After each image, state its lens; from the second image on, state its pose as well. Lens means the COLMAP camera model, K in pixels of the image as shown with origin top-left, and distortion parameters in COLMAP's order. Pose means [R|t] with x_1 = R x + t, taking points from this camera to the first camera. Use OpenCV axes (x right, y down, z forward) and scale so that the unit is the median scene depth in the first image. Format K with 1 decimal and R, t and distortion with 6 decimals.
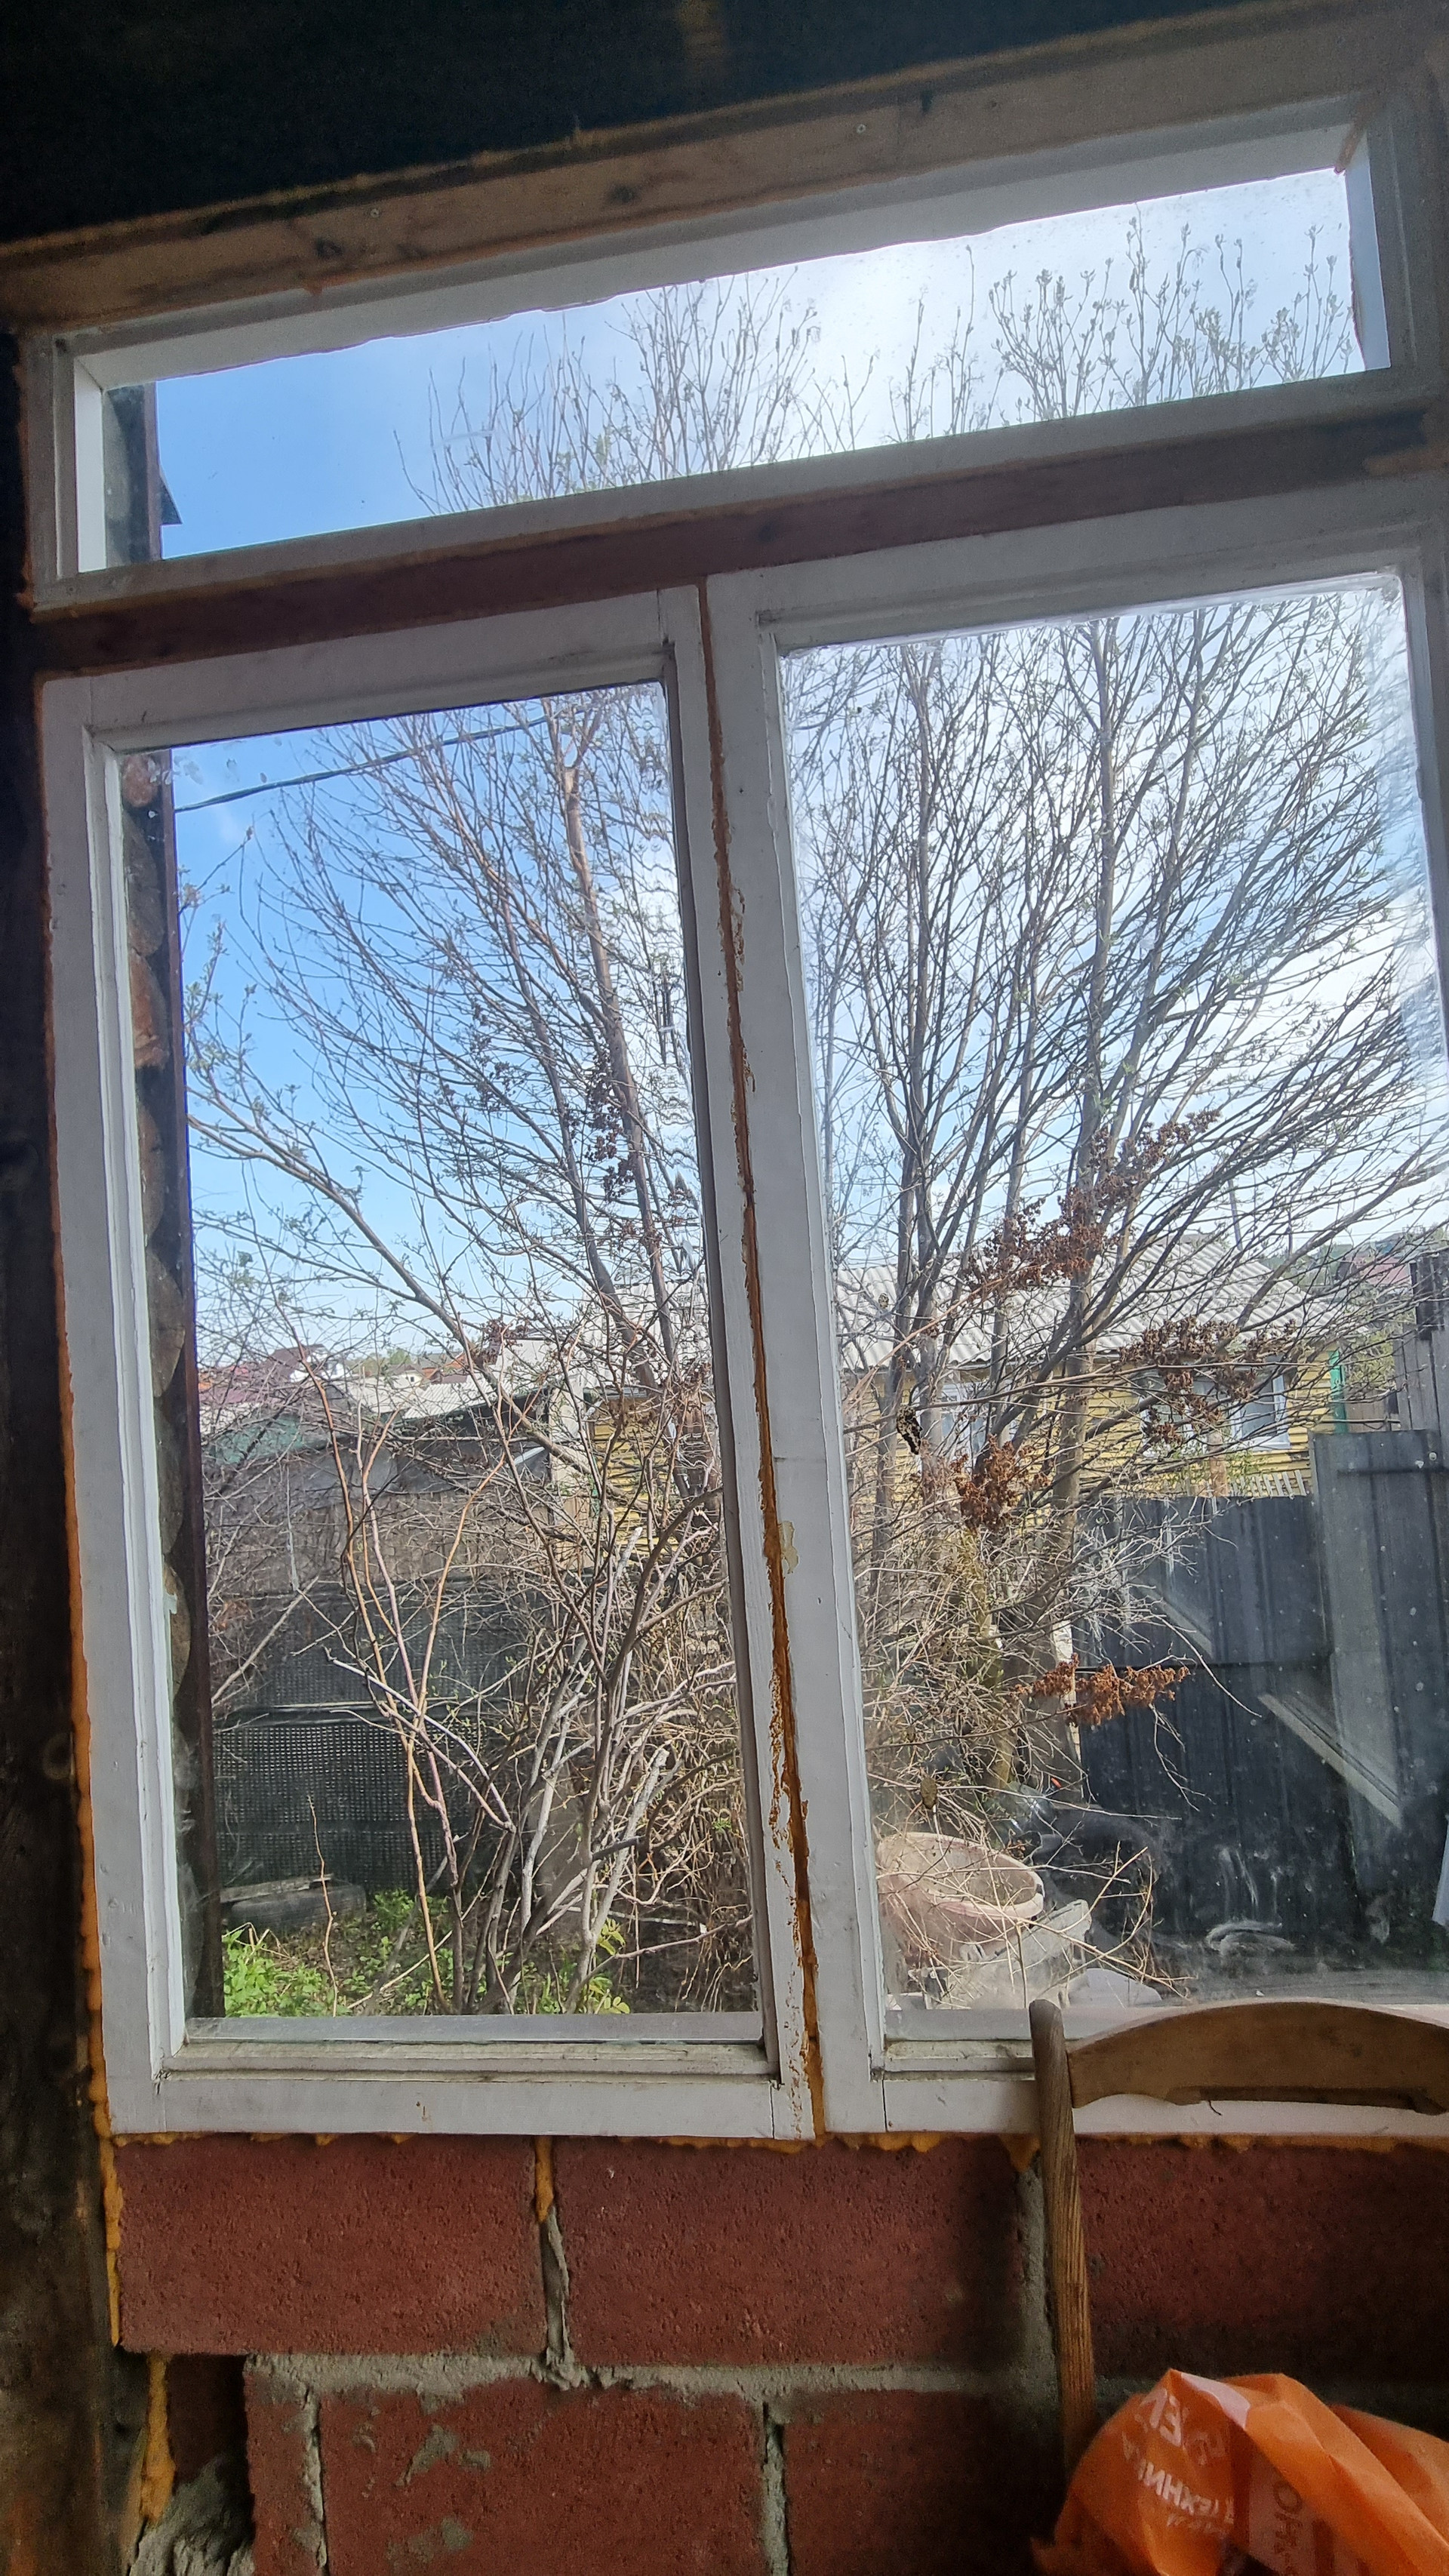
lens RADIAL K [[1064.7, 0, 709.2], [0, 1064.7, 1291.1], [0, 0, 1]] dist [-0.002976, -0.000092]
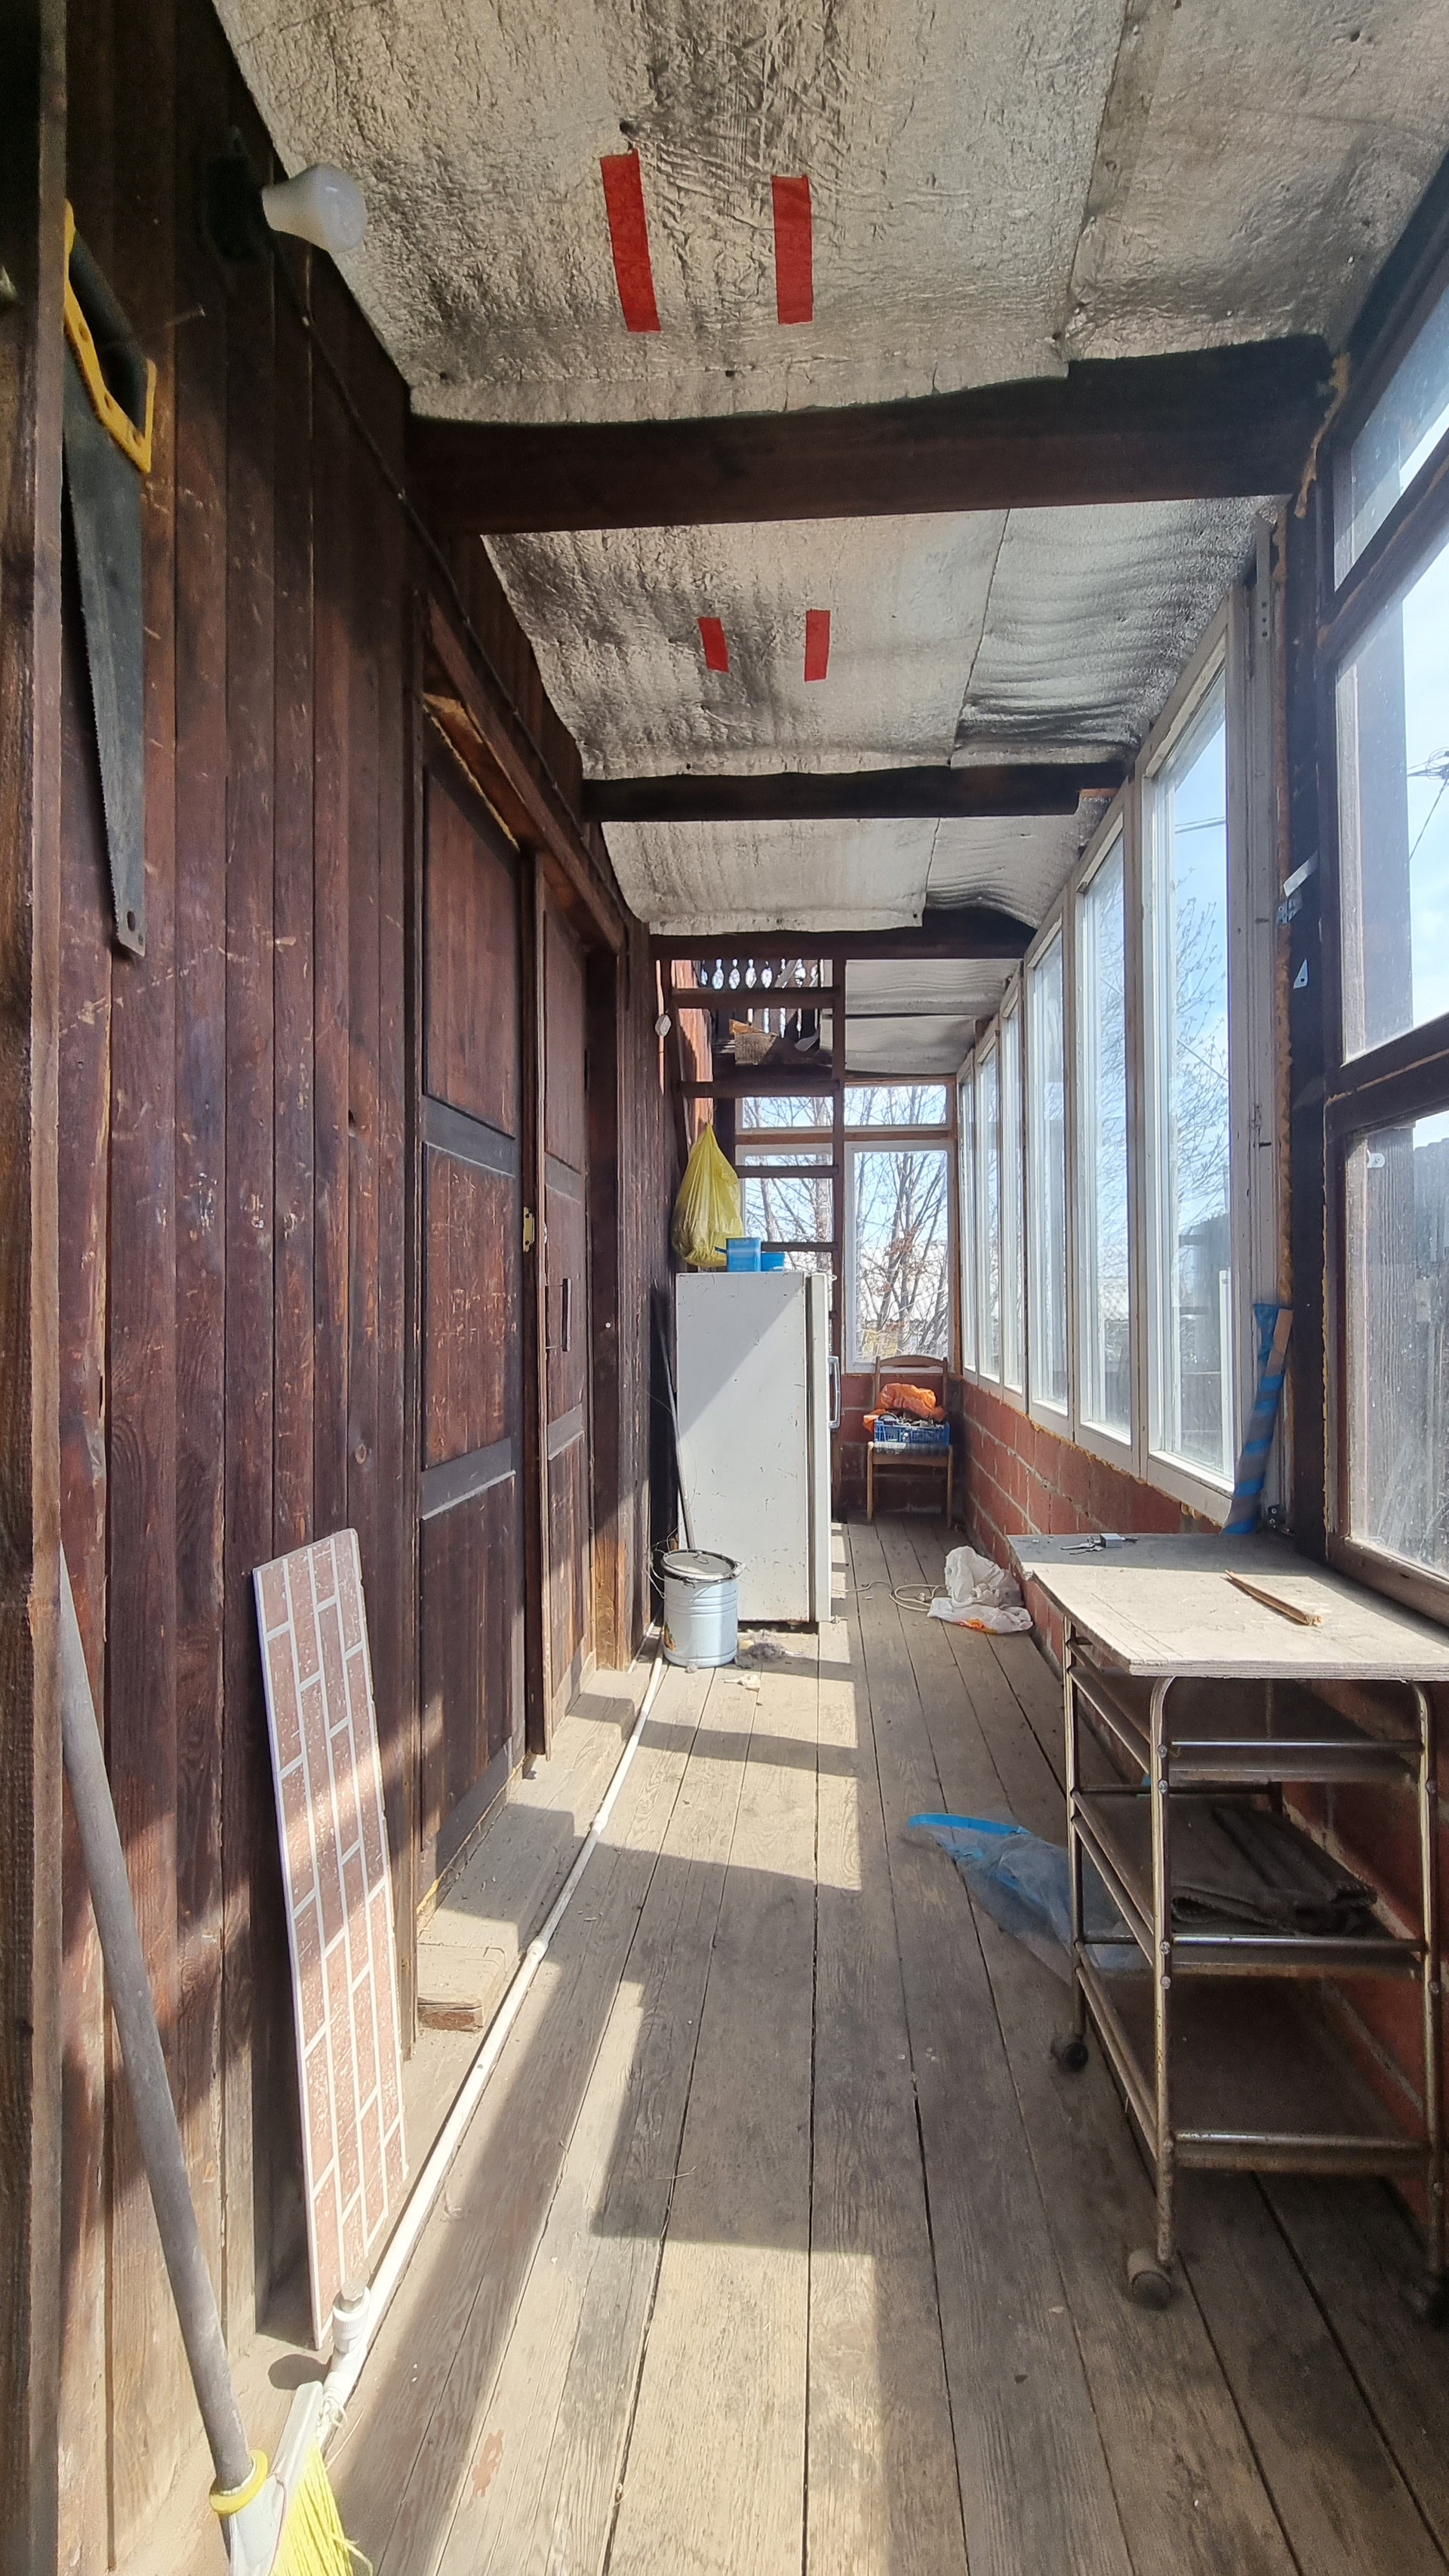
lens RADIAL K [[1064.7, 0, 709.2], [0, 1064.7, 1291.1], [0, 0, 1]] dist [-0.002976, -0.000092]
pose [[0.997073, 0.071061, -0.028212, -0.611785], [-0.070285, 0.997144, 0.027627, 0.125224], [0.030094, -0.025564, 0.999220, -5.895550]]
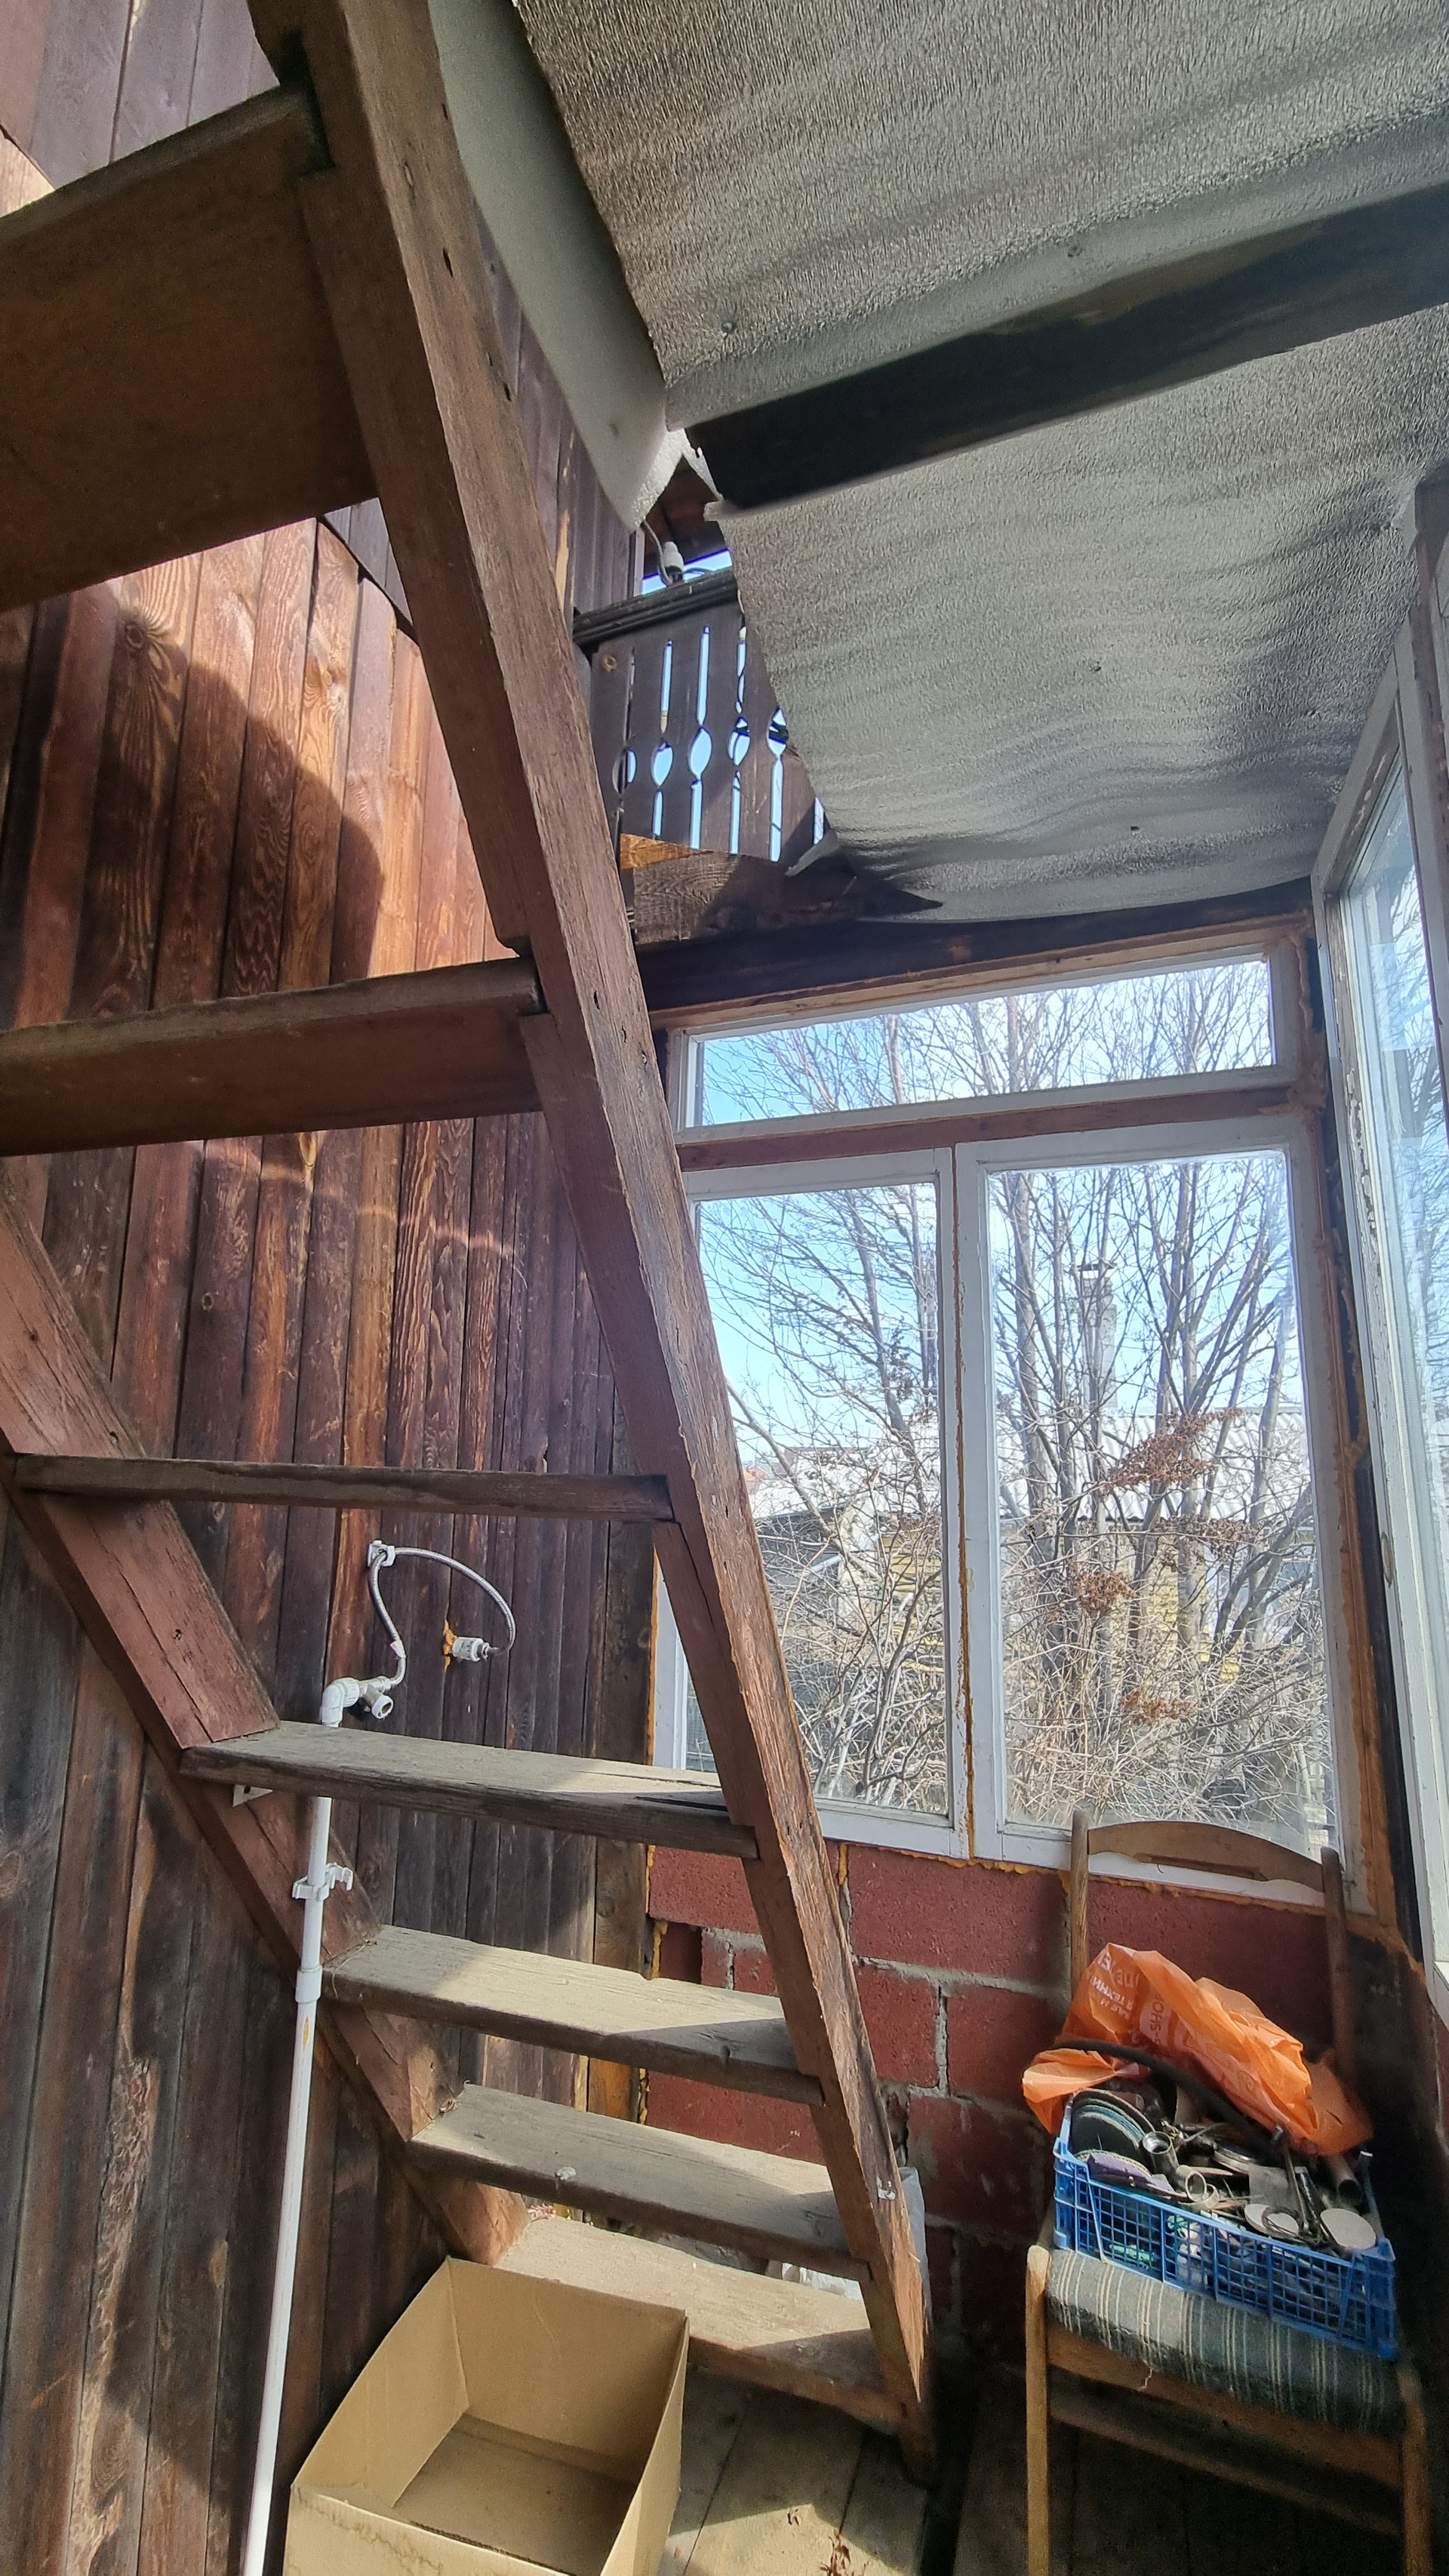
lens RADIAL K [[1064.7, 0, 709.2], [0, 1064.7, 1291.1], [0, 0, 1]] dist [-0.002976, -0.000092]
pose [[0.960046, 0.041853, -0.276696, 0.140921], [-0.072884, 0.992025, -0.102829, -0.089547], [0.270186, 0.118887, 0.955440, -1.340899]]
